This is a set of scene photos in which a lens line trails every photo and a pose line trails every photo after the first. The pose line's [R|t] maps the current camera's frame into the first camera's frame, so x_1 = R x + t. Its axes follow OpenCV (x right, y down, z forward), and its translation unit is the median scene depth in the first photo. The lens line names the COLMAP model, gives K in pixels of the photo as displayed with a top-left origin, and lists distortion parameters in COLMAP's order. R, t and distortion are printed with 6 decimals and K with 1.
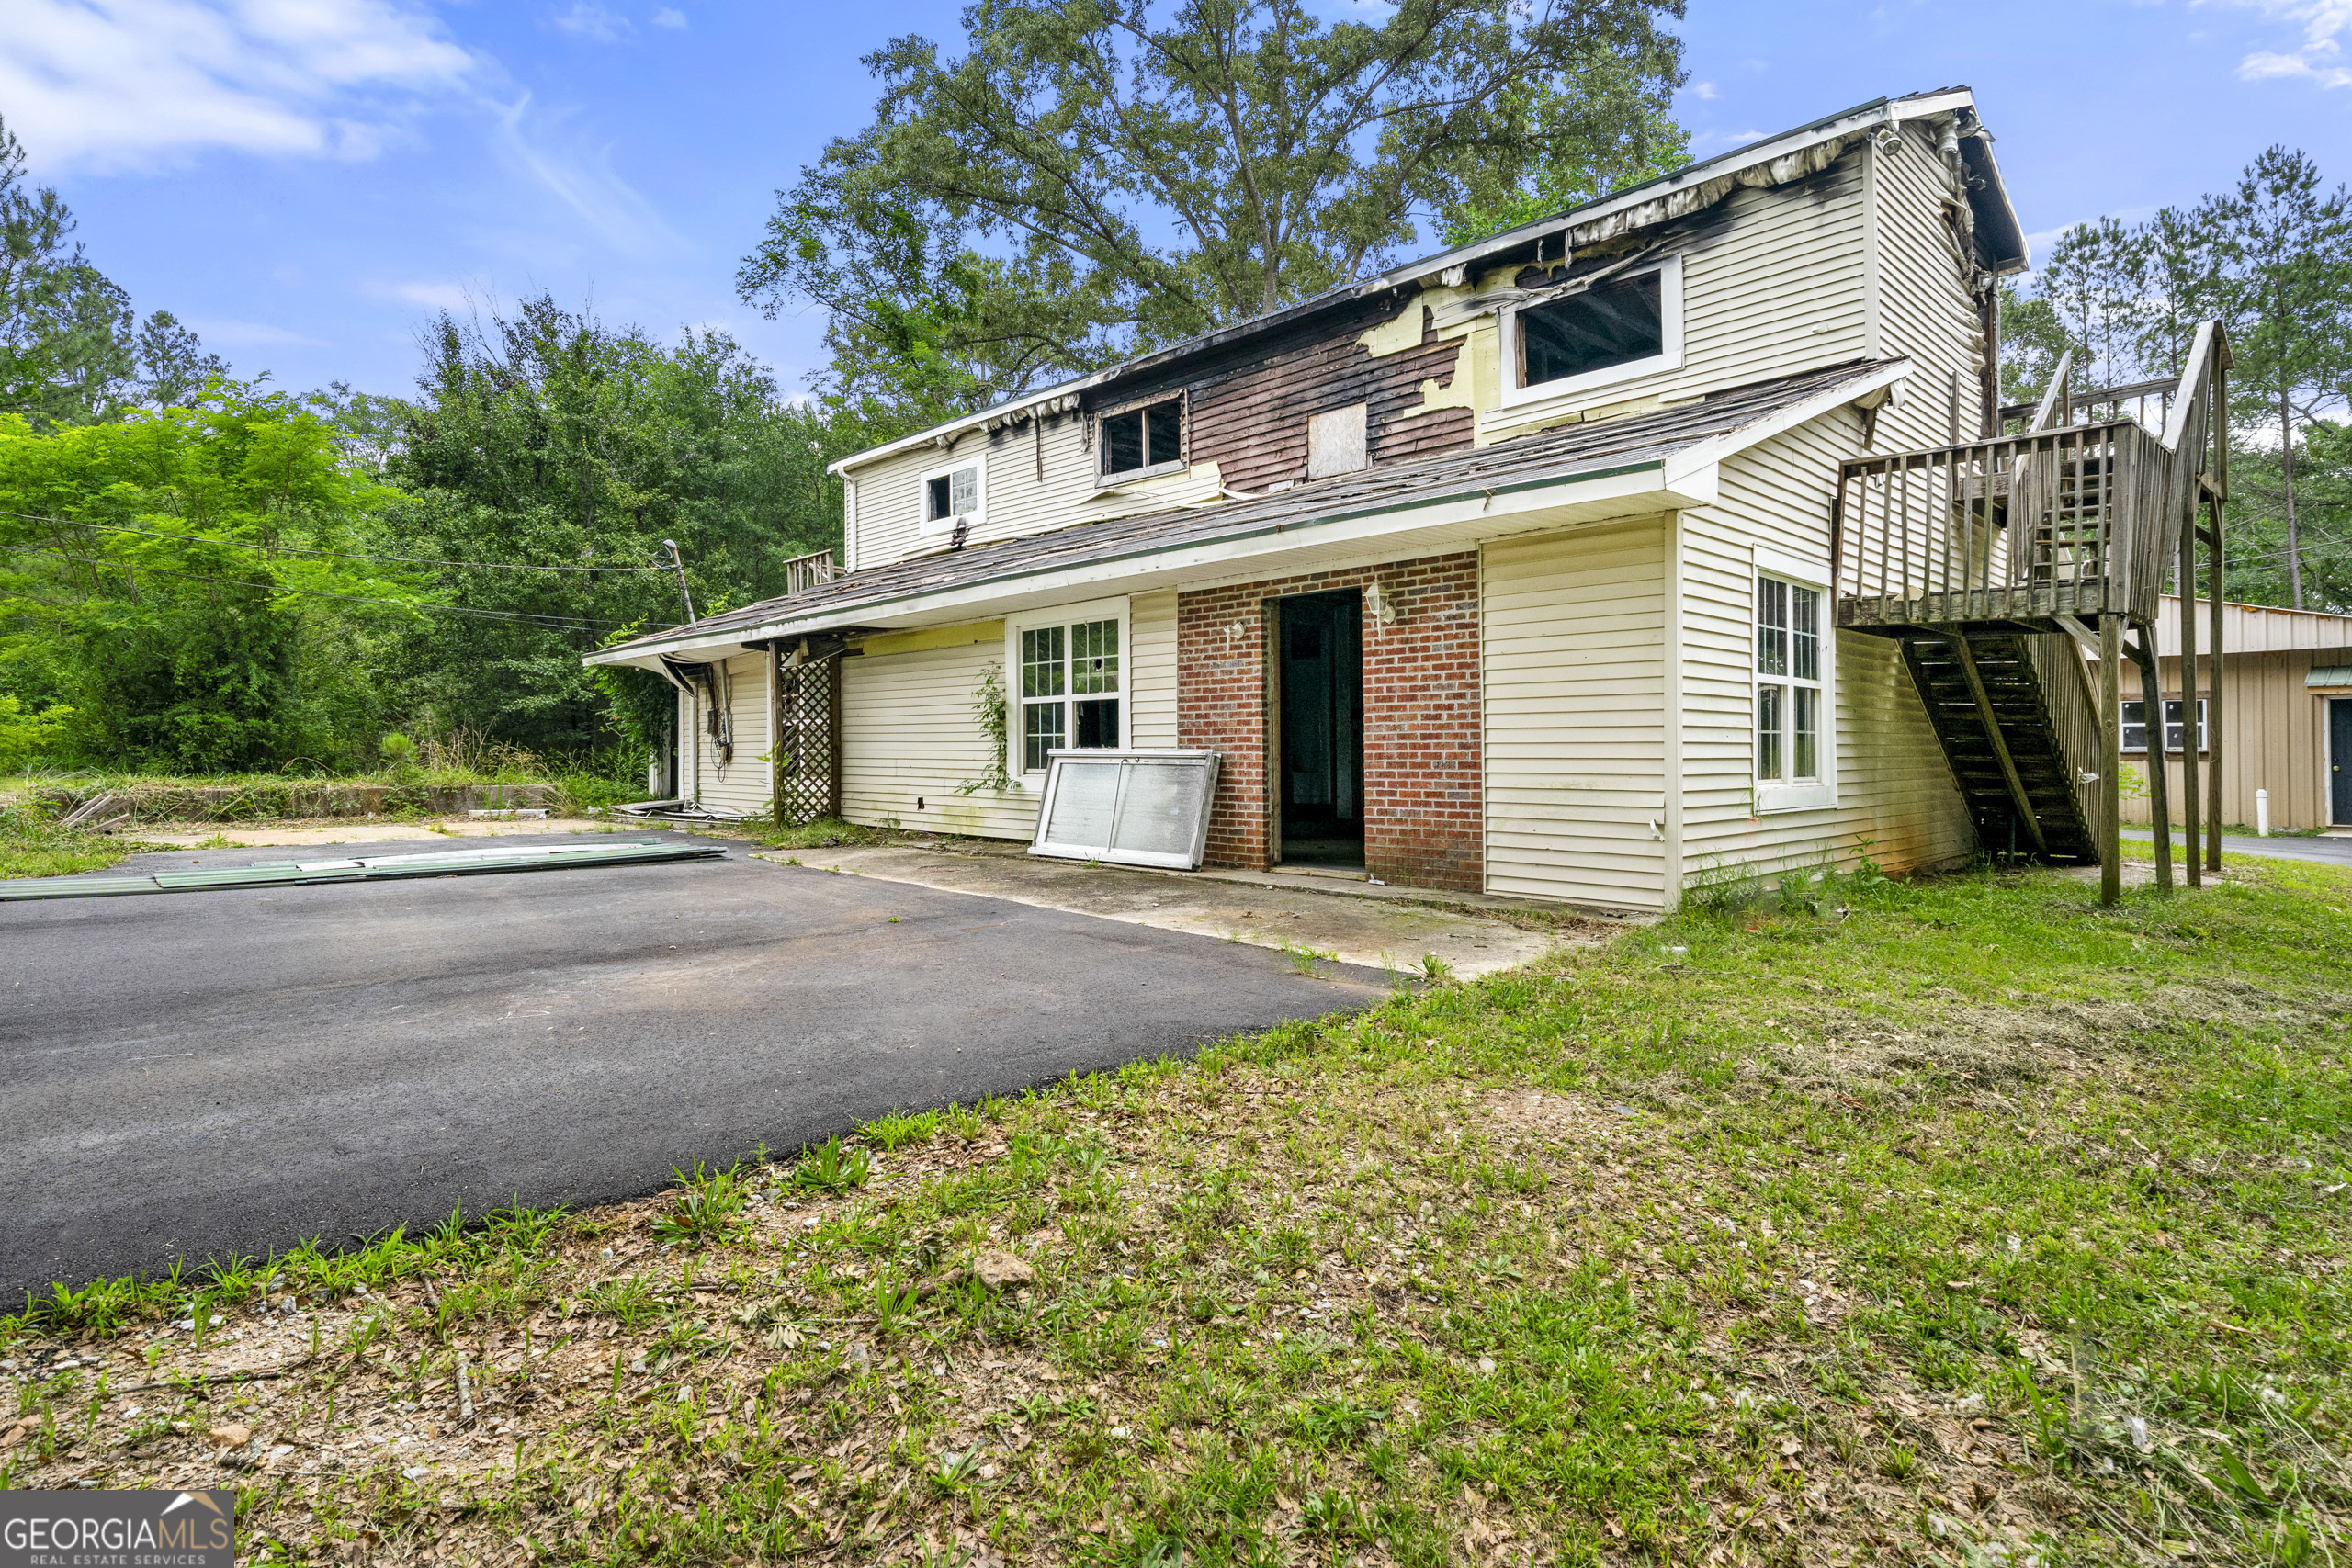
lens RADIAL K [[1174.4, 0, 1171.9], [0, 1174.4, 737.8], [0, 0, 1]] dist [-0.002453, -0.000566]
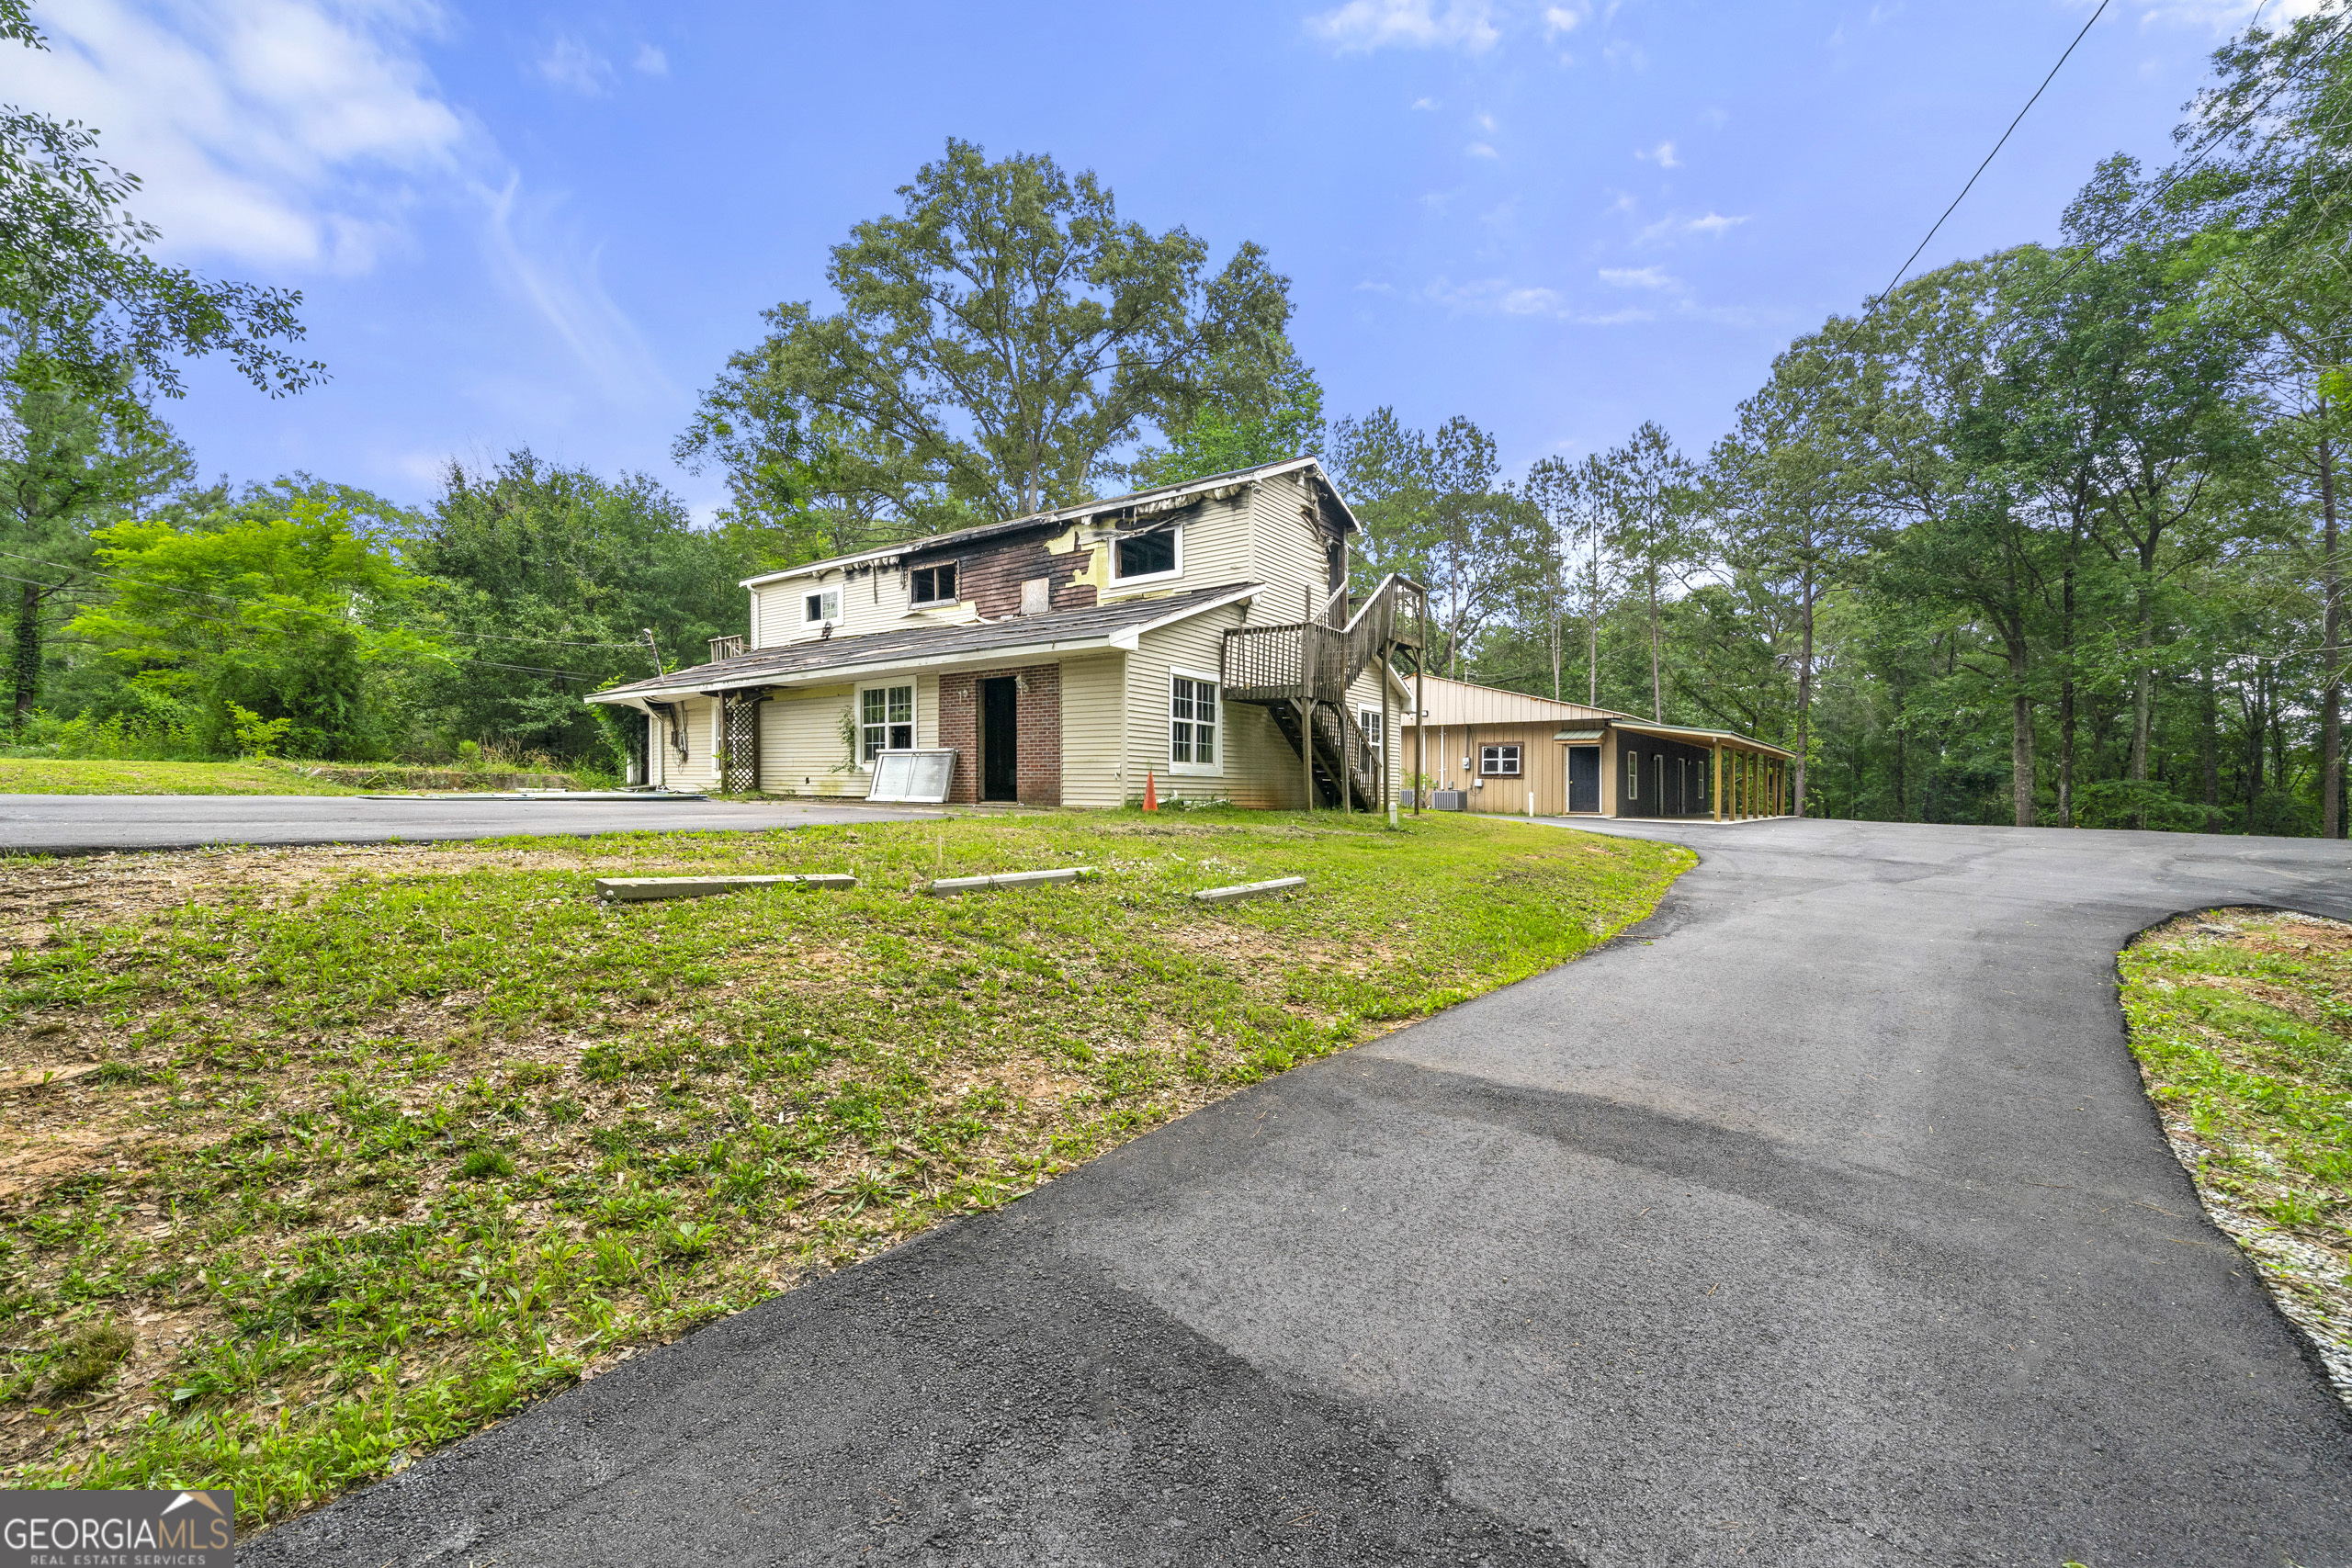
lens RADIAL K [[939.1, 0, 1158.5], [0, 939.1, 813.9], [0, 0, 1]] dist [-0.002625, 0.000016]
pose [[0.985288, 0.009227, 0.170650, 0.070842], [-0.015311, 0.999292, 0.034372, 0.041485], [-0.170213, -0.036479, 0.984732, -0.487572]]
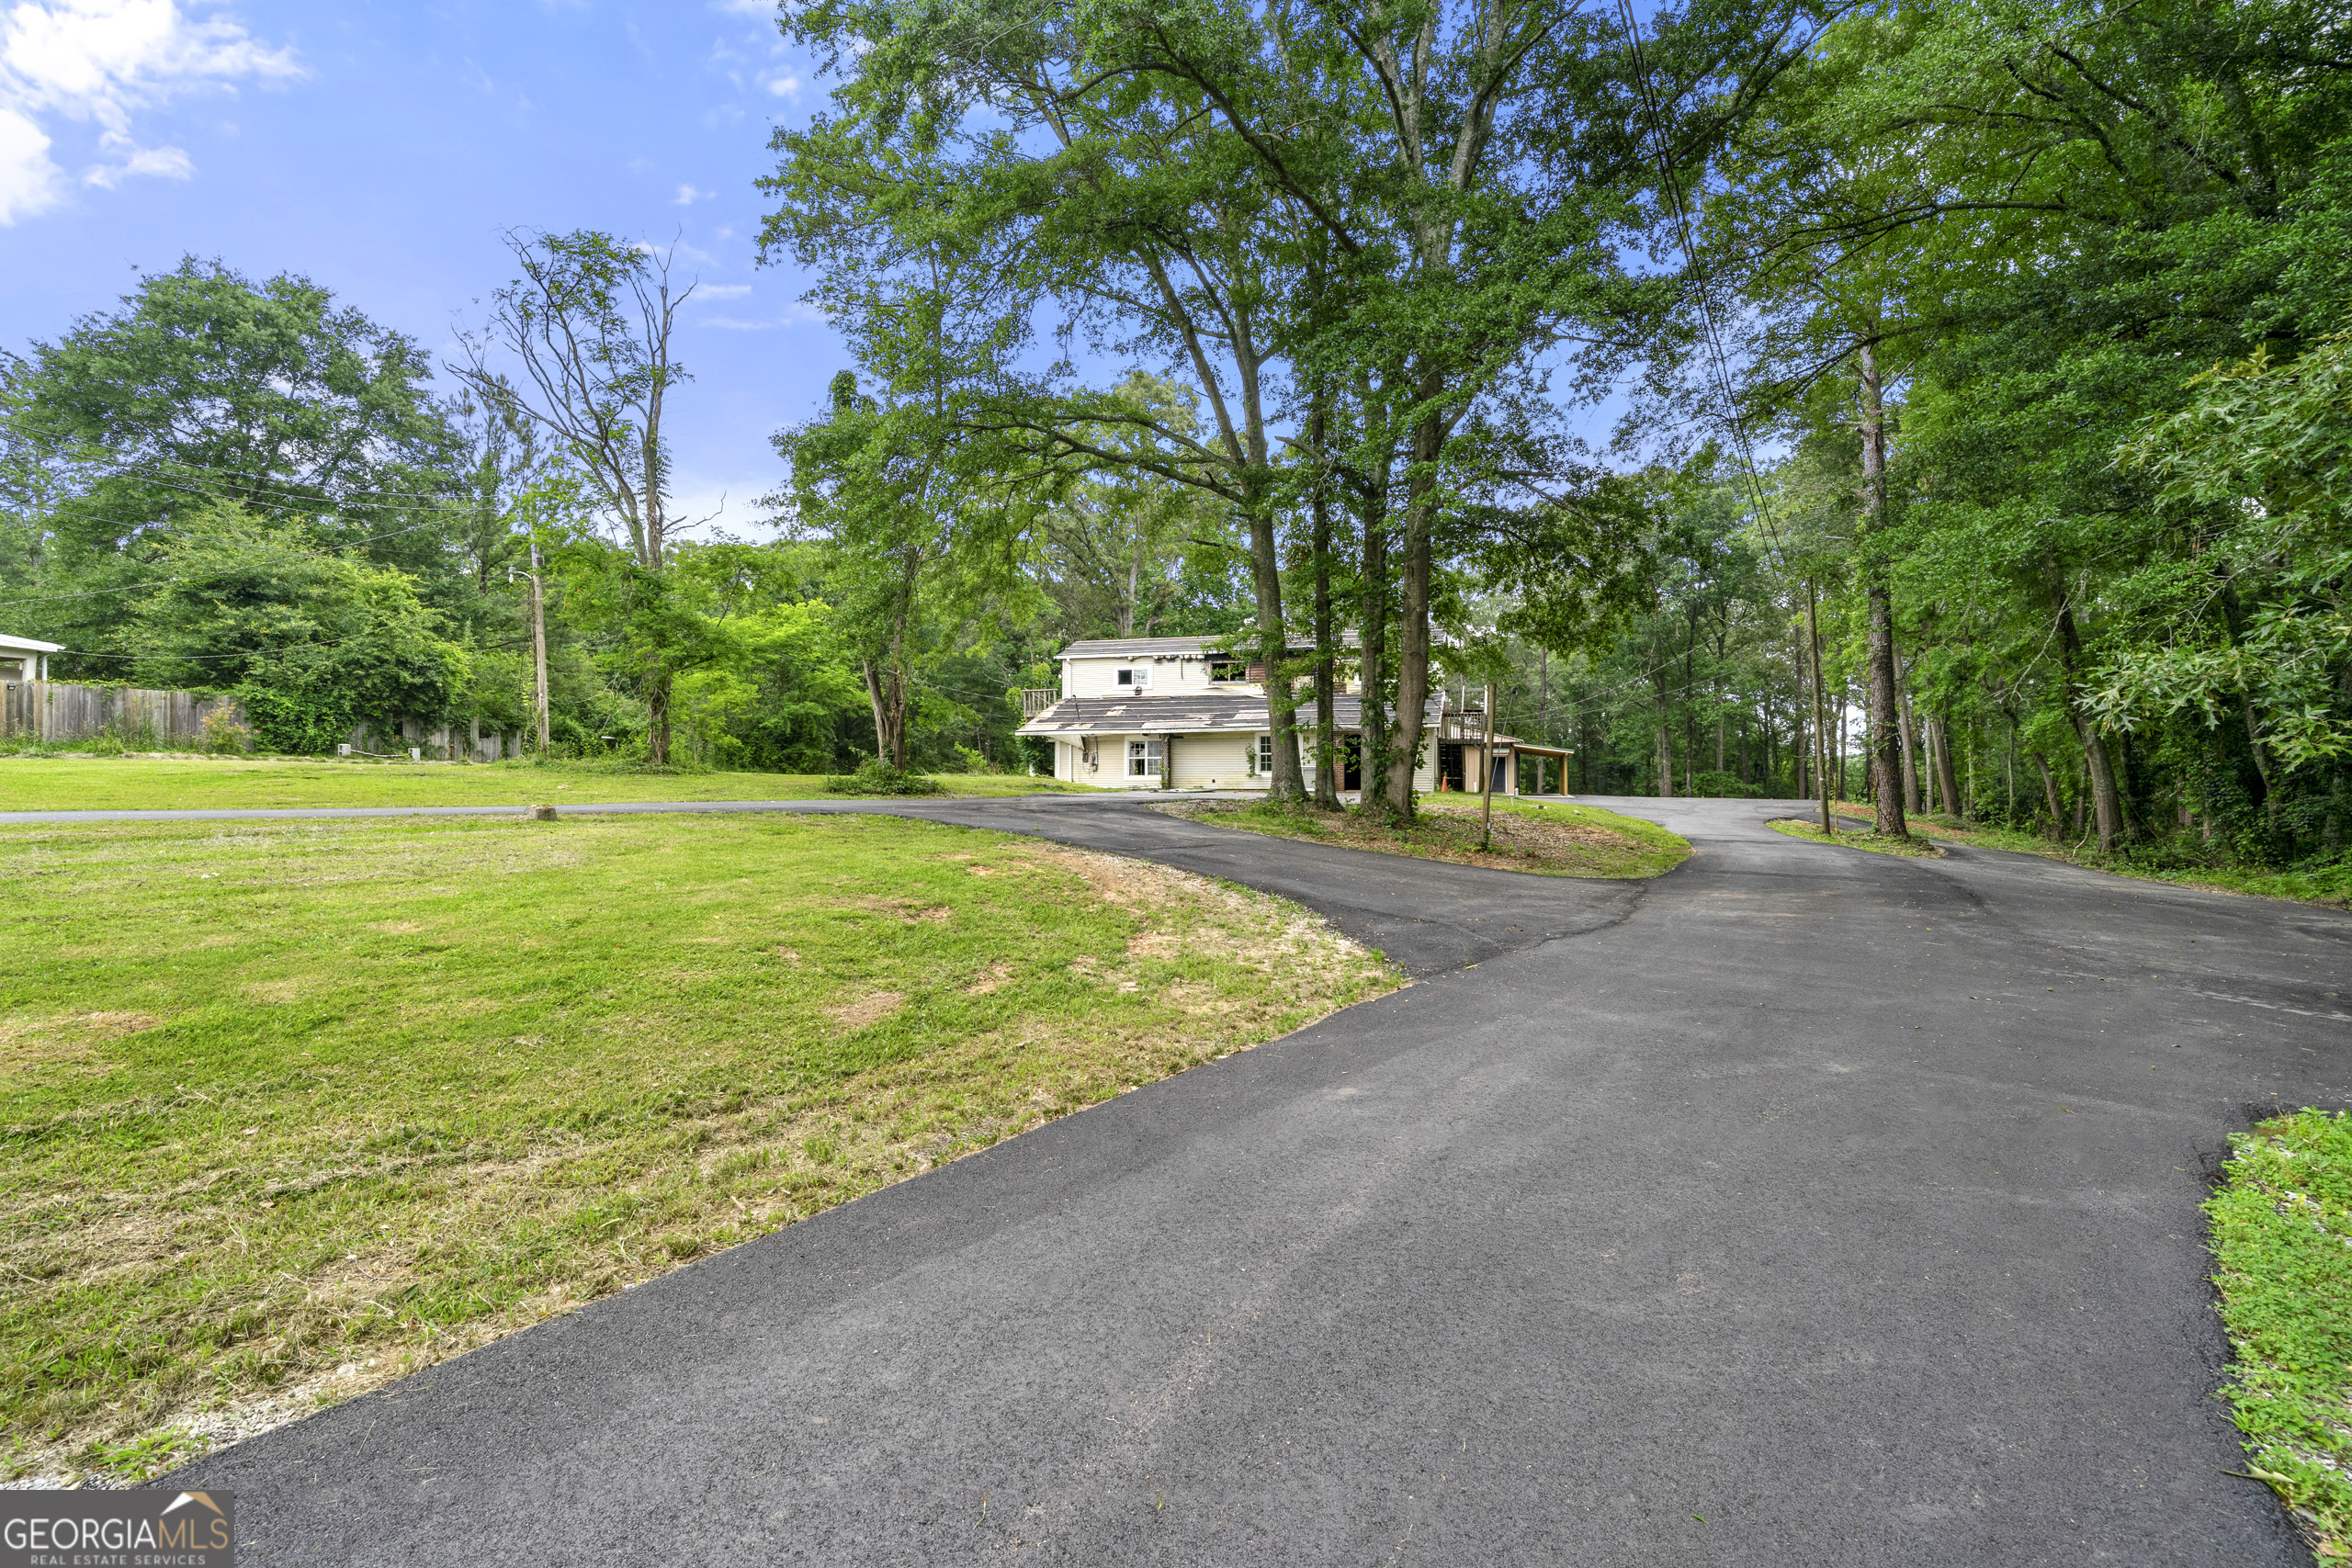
lens RADIAL K [[939.1, 0, 1158.5], [0, 939.1, 813.9], [0, 0, 1]] dist [-0.002625, 0.000016]
pose [[0.890720, -0.012636, 0.454376, -1.402961], [-0.009304, 0.998897, 0.046018, 0.022733], [-0.454457, -0.045217, 0.889621, -1.275534]]
